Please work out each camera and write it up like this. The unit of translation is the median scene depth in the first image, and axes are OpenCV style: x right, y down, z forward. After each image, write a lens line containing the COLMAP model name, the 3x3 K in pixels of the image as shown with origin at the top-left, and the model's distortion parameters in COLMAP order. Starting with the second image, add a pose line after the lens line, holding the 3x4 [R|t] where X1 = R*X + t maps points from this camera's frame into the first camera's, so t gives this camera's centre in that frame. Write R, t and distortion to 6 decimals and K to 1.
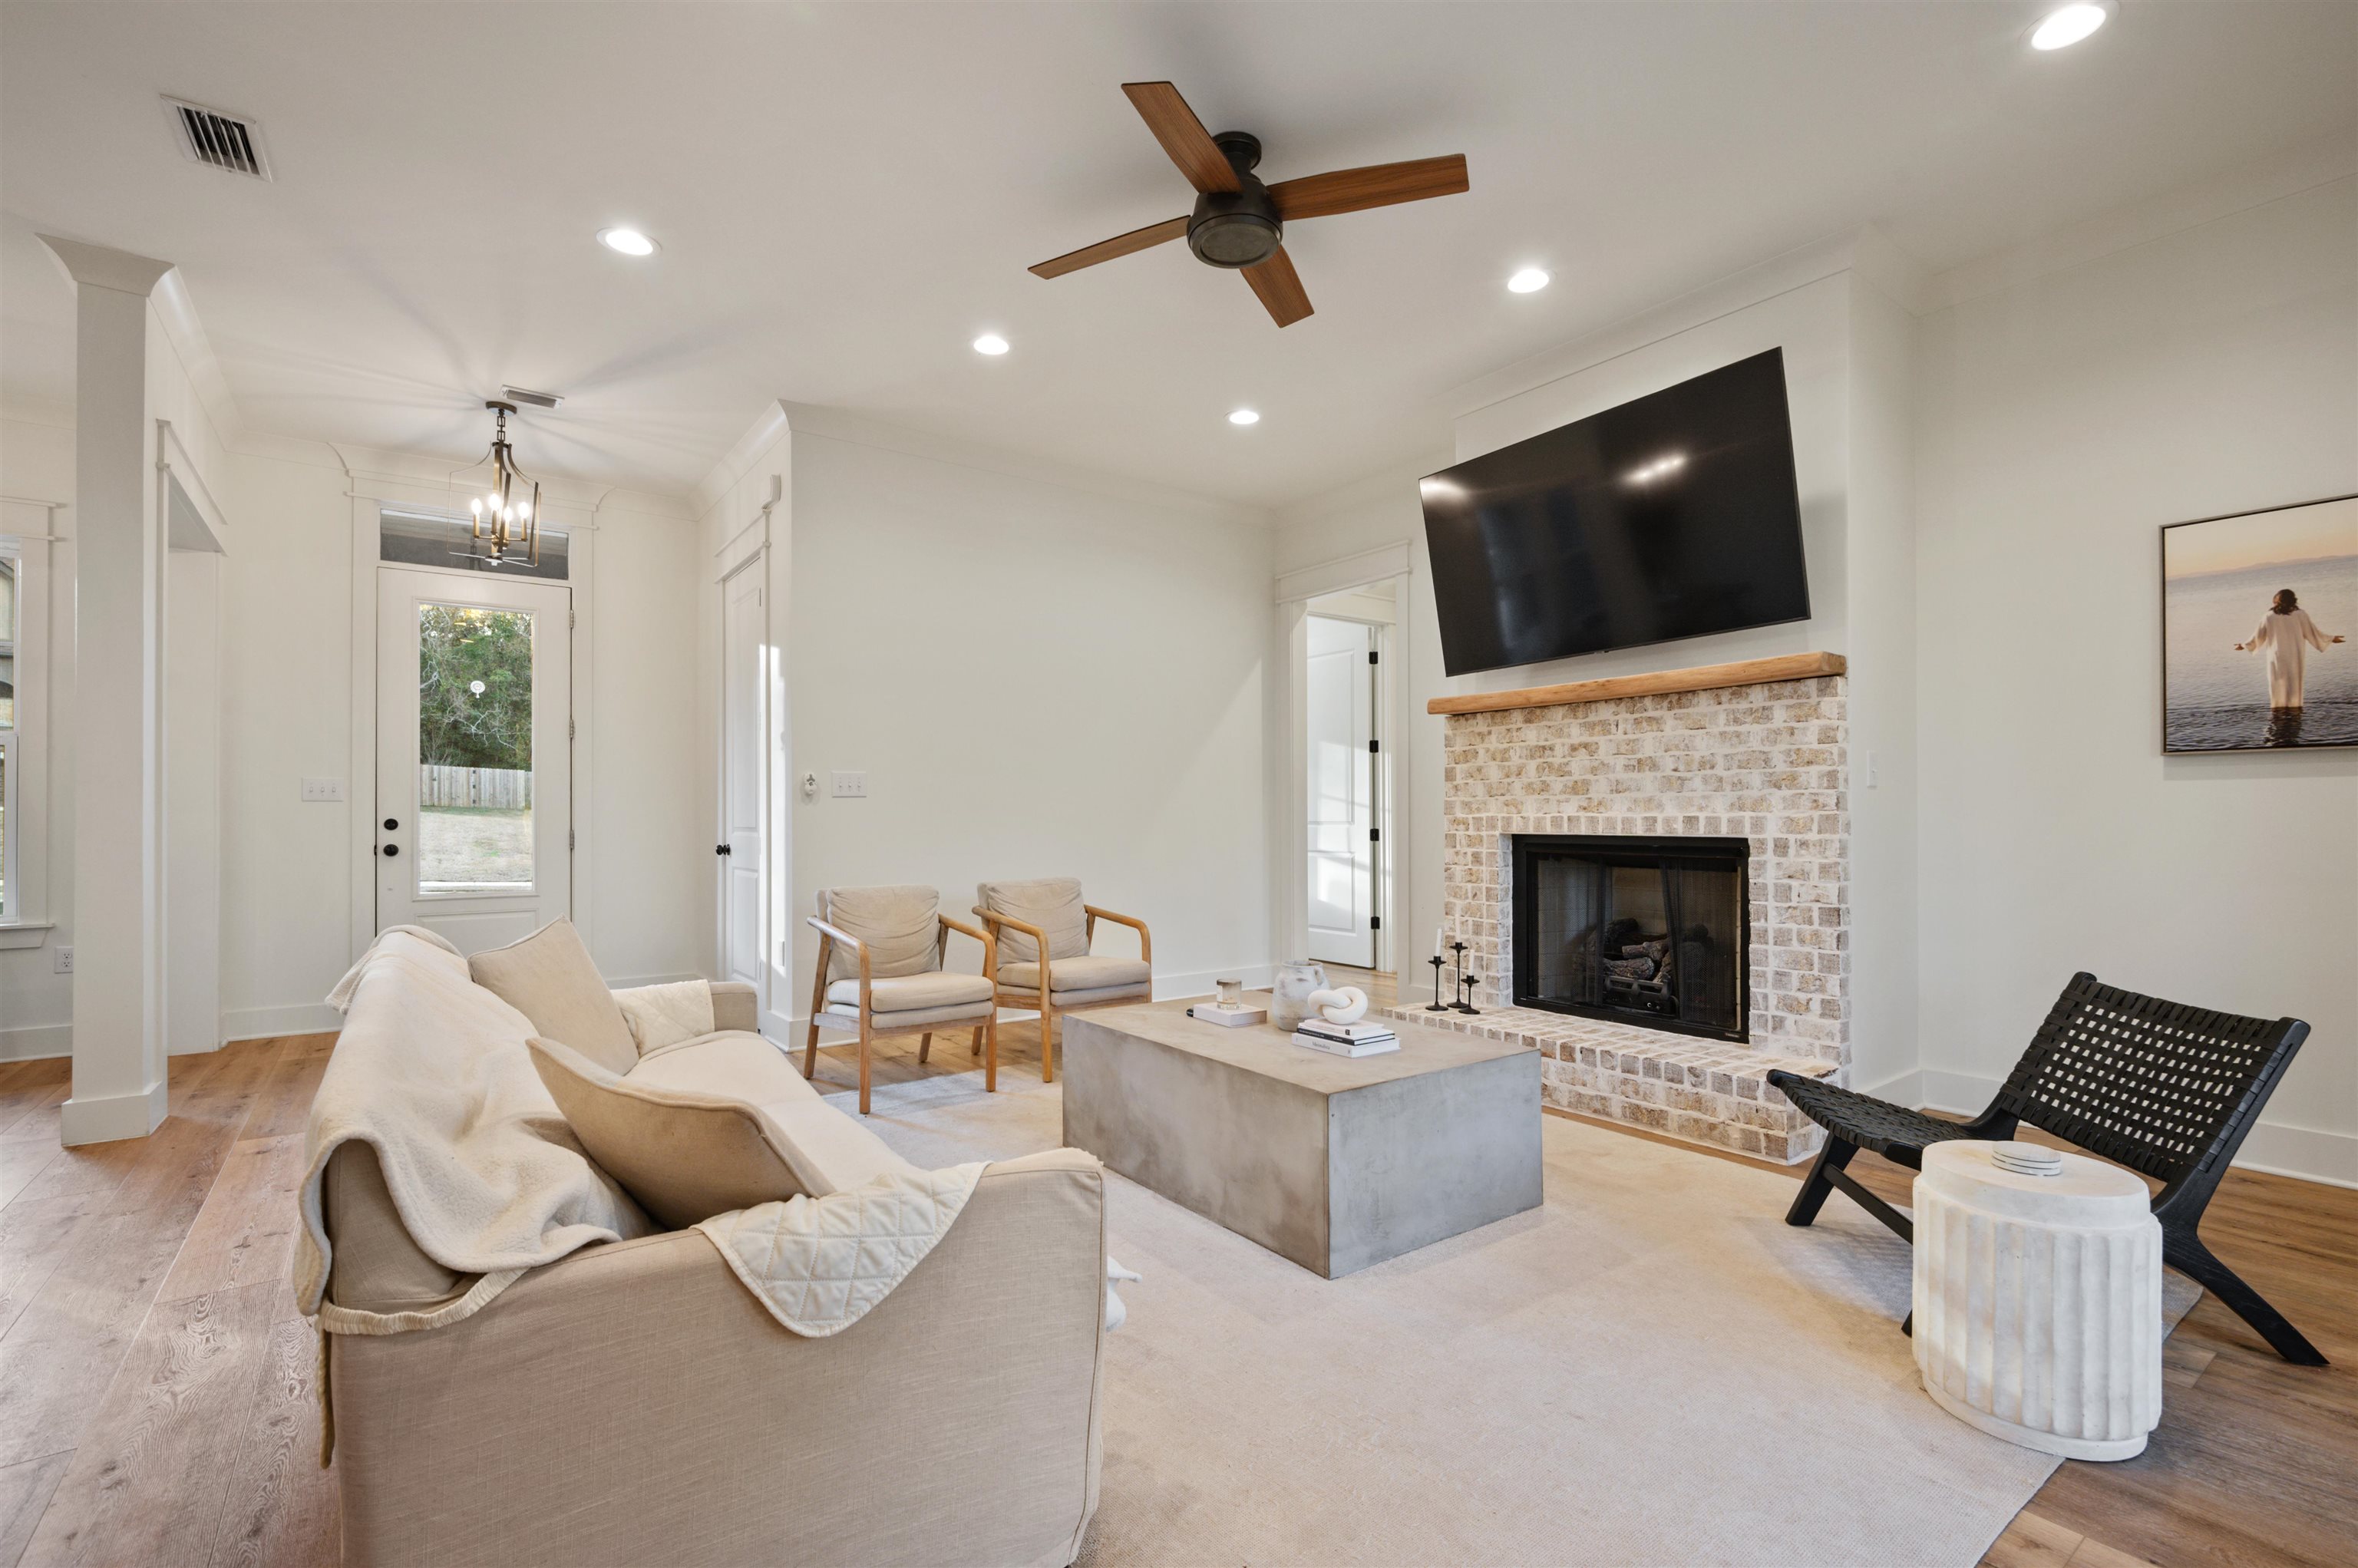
lens RADIAL K [[1056.4, 0, 1183.6], [0, 1056.4, 804.0], [0, 0, 1]] dist [-0.003651, -0.000346]
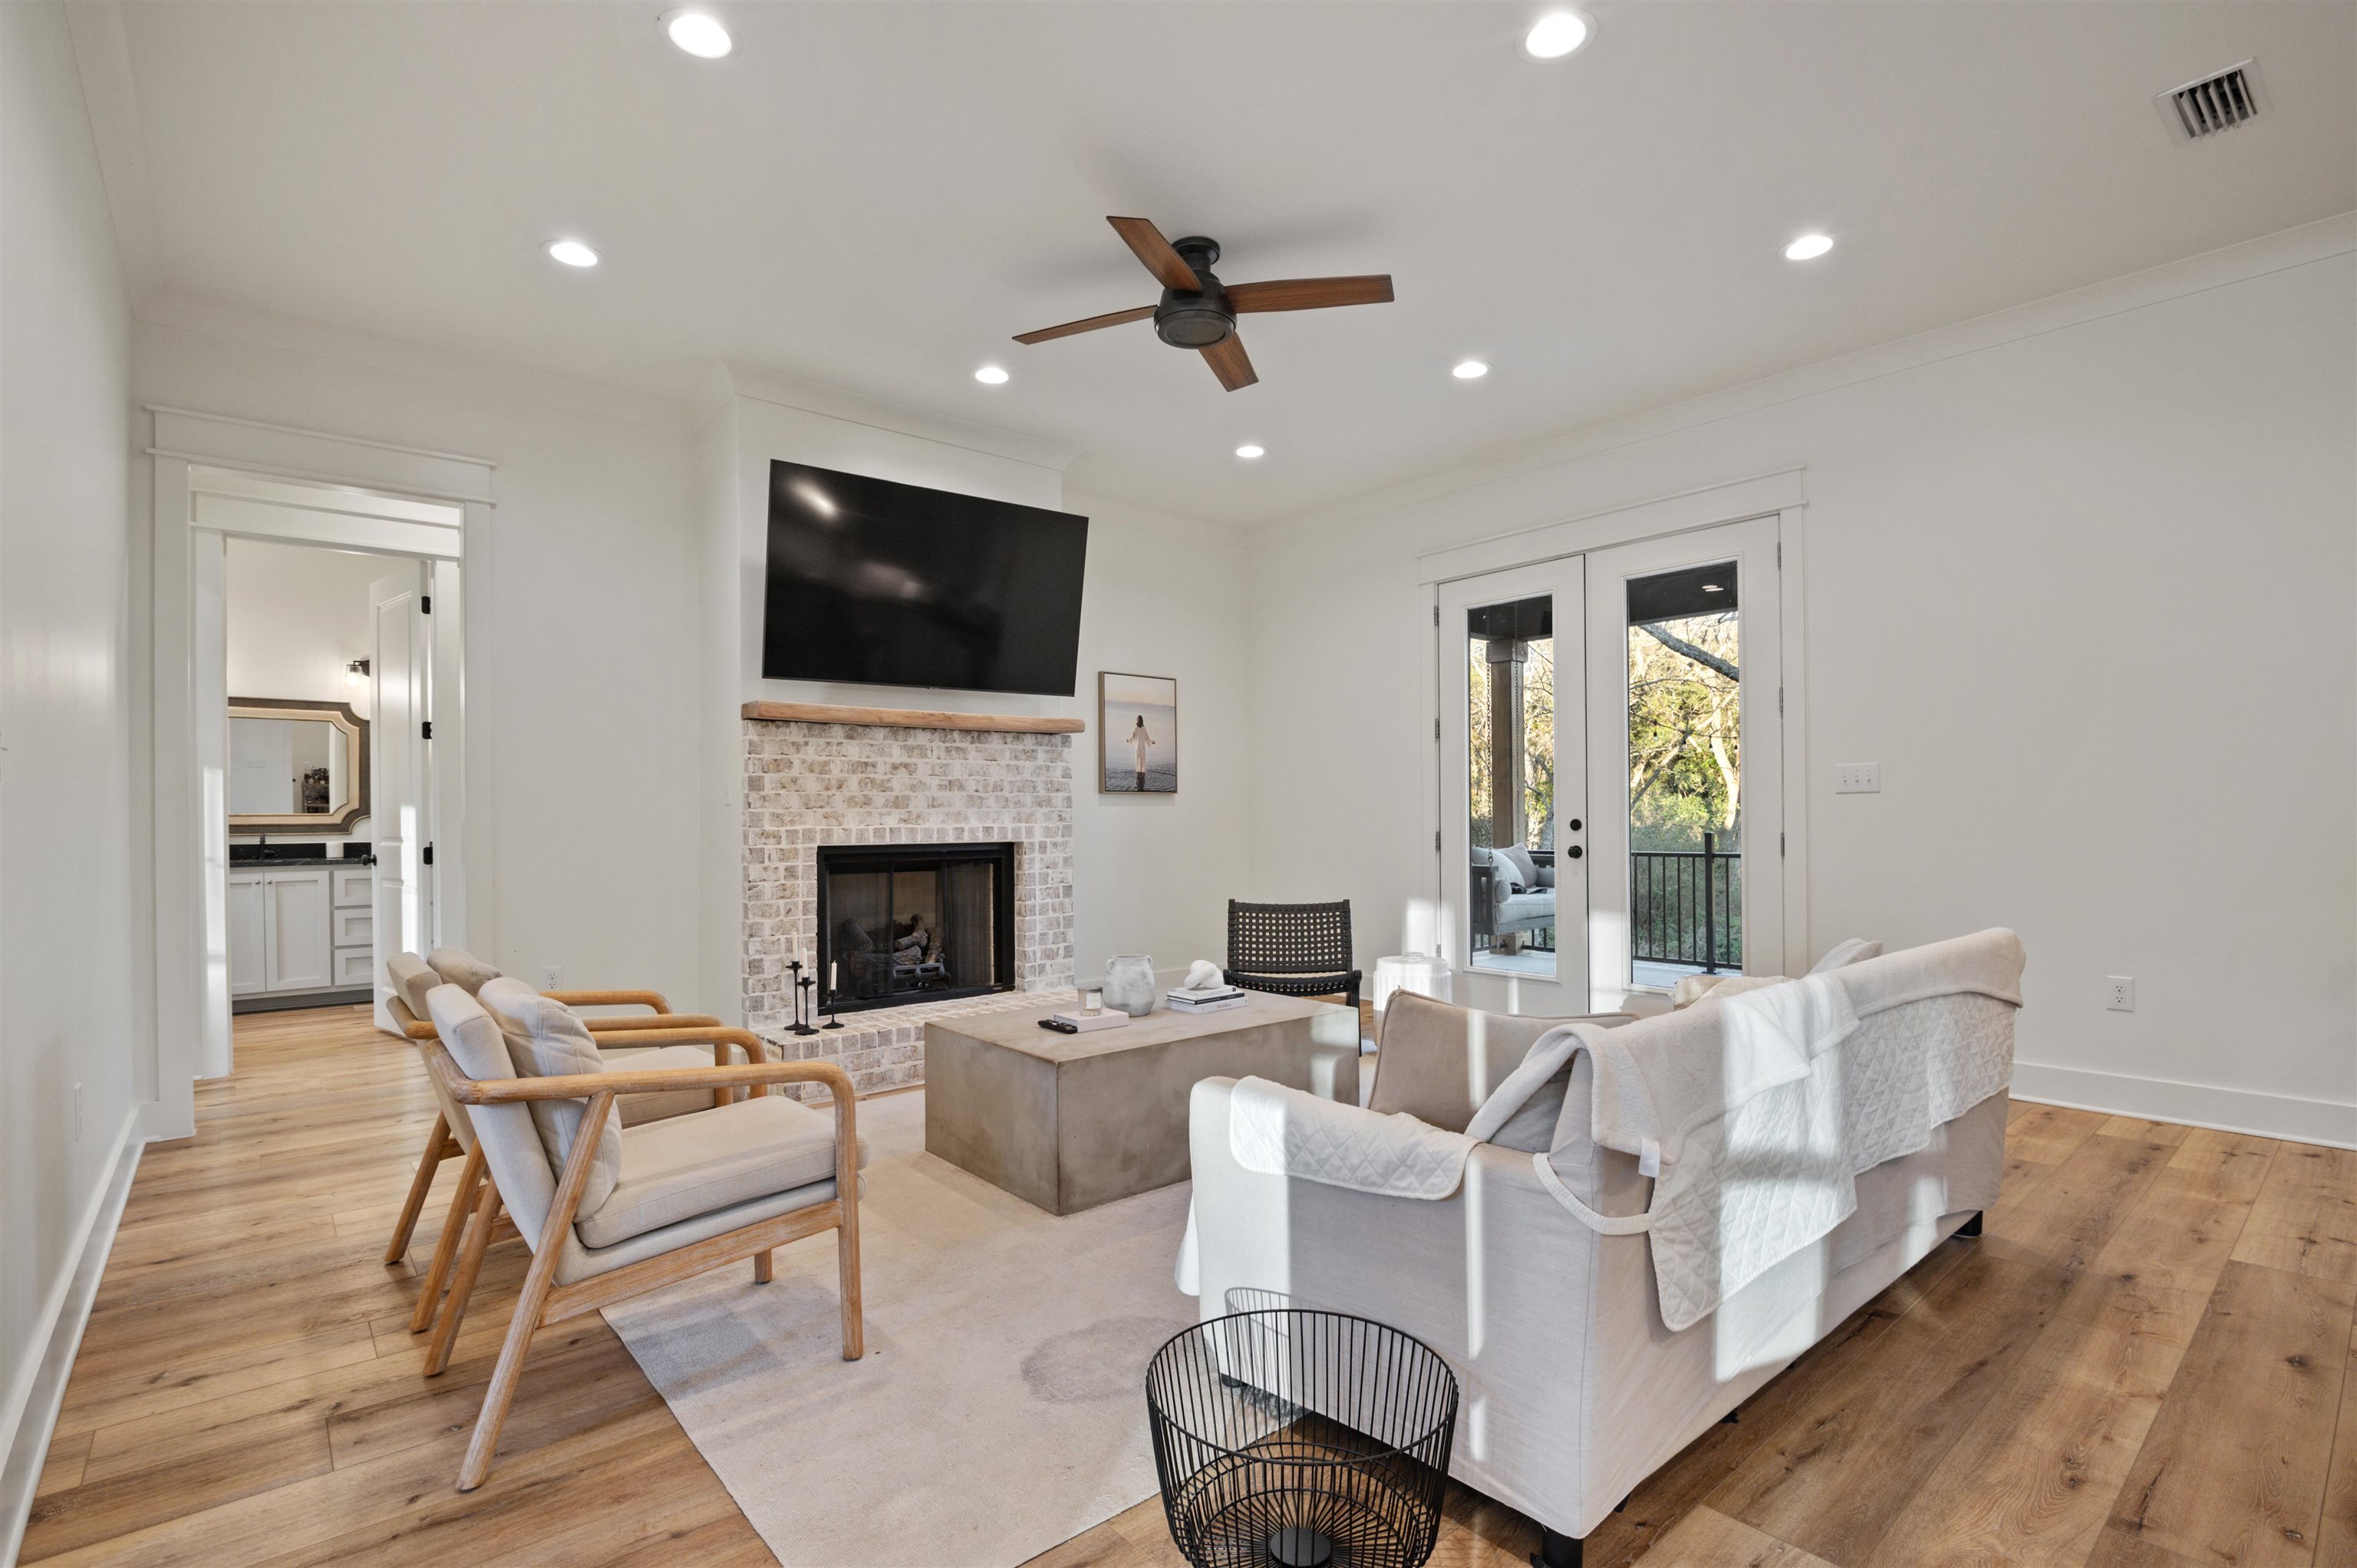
lens RADIAL K [[1103.0, 0, 1172.7], [0, 1103.0, 820.3], [0, 0, 1]] dist [-0.017552, -0.000371]
pose [[-0.076229, 0.003439, 0.997084, -0.870842], [-0.001844, 0.999992, -0.003590, 0.007853], [-0.997089, -0.002112, -0.076222, 0.847724]]
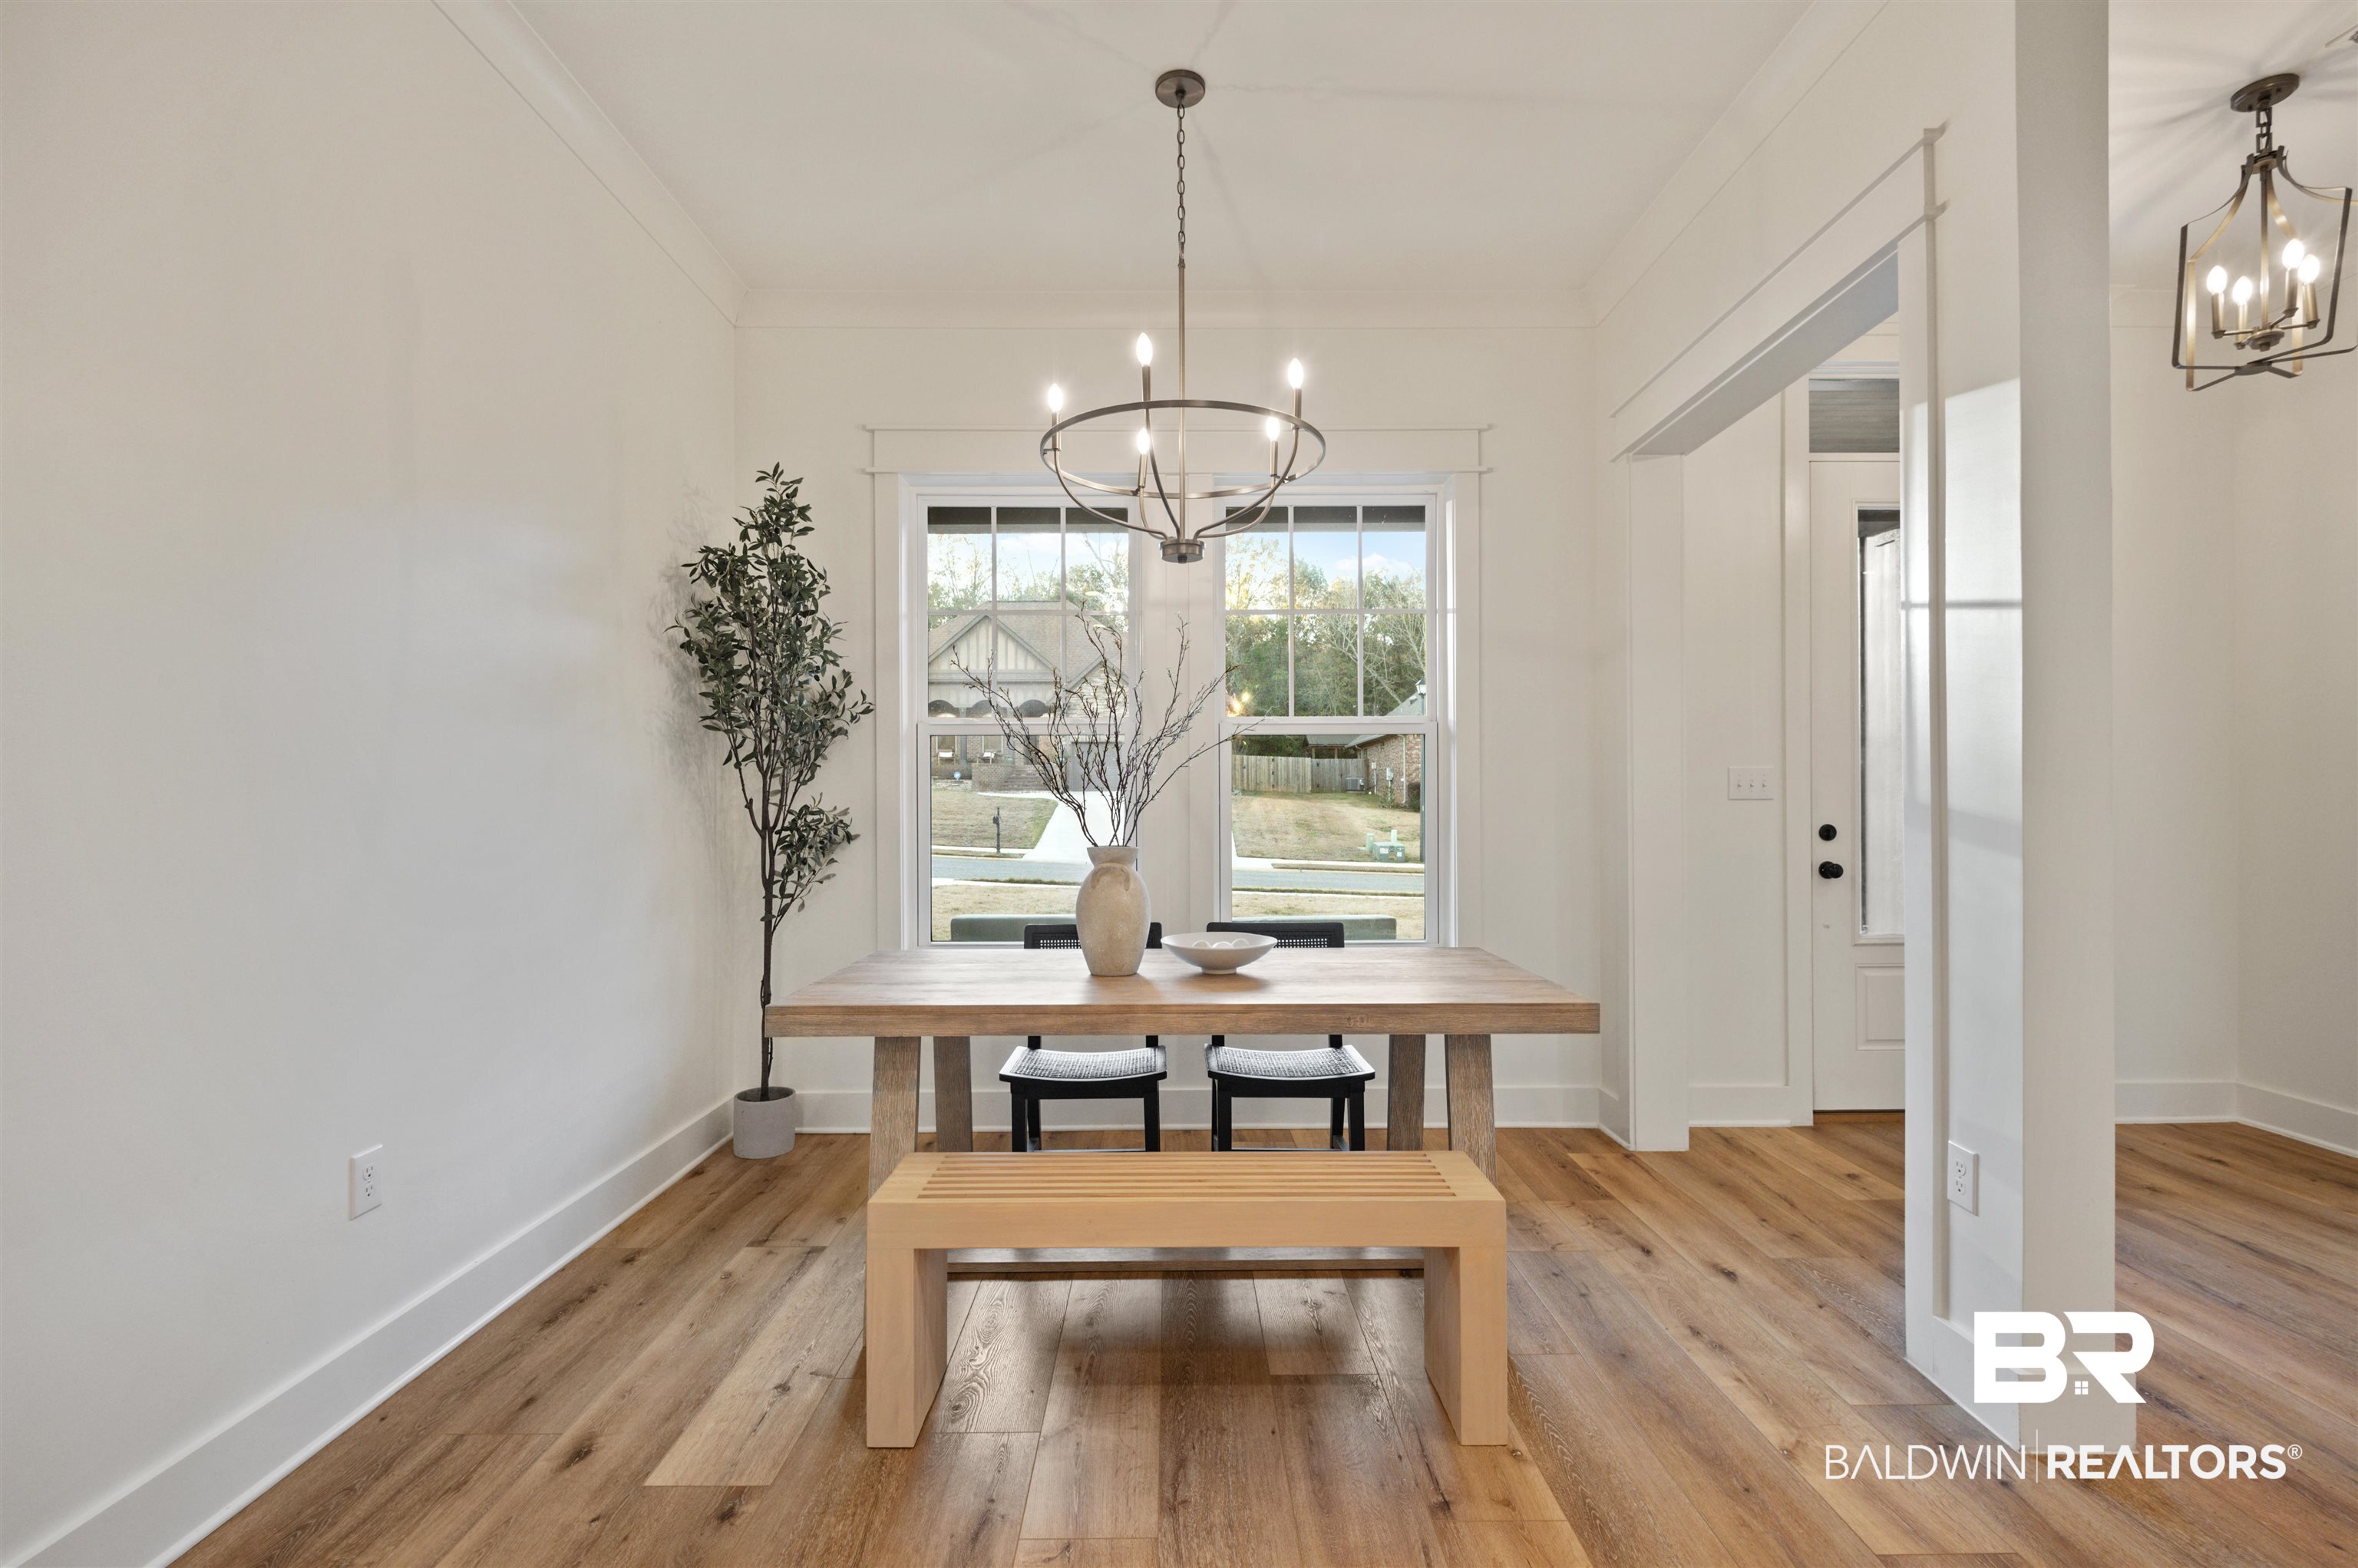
lens RADIAL K [[1049.4, 0, 1187.4], [0, 1049.4, 815.4], [0, 0, 1]] dist [0.035501, -0.022940]
pose [[0.819412, 0.008841, -0.573138, -0.985320], [0.008093, 0.999603, 0.026991, -0.020112], [0.573149, -0.026755, 0.819015, 0.264559]]
